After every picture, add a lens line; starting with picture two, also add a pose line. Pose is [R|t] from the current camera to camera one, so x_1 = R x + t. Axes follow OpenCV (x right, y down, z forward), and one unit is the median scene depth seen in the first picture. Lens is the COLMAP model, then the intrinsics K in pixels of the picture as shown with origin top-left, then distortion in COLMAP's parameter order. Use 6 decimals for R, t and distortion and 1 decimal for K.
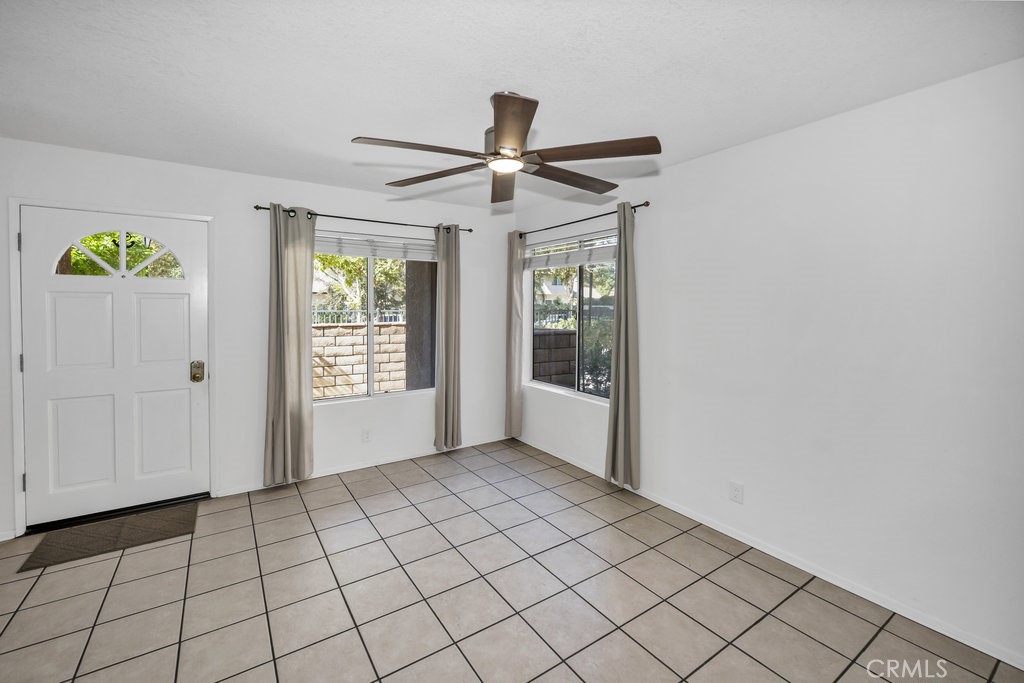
lens RADIAL K [[423.4, 0, 495.5], [0, 423.4, 317.7], [0, 0, 1]] dist [-0.010353, 0.000587]
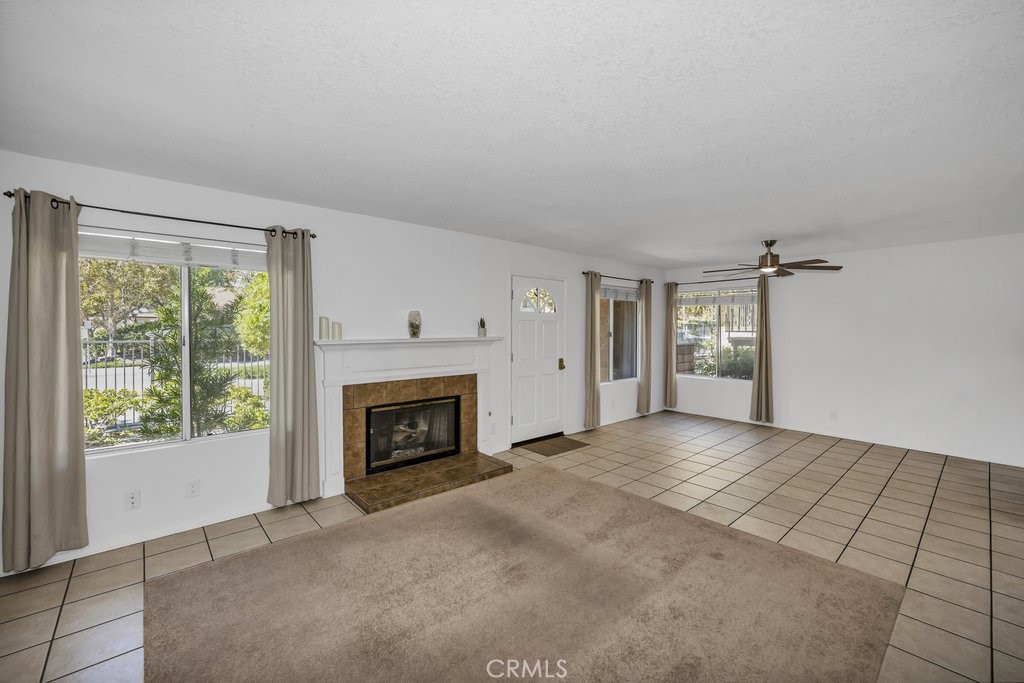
lens RADIAL K [[423.4, 0, 514.8], [0, 423.4, 331.6], [0, 0, 1]] dist [-0.010353, 0.000587]
pose [[0.988701, 0.000045, 0.149902, -1.084060], [0.002521, 0.999854, -0.016929, 0.017506], [-0.149881, 0.017115, 0.988556, -0.709627]]
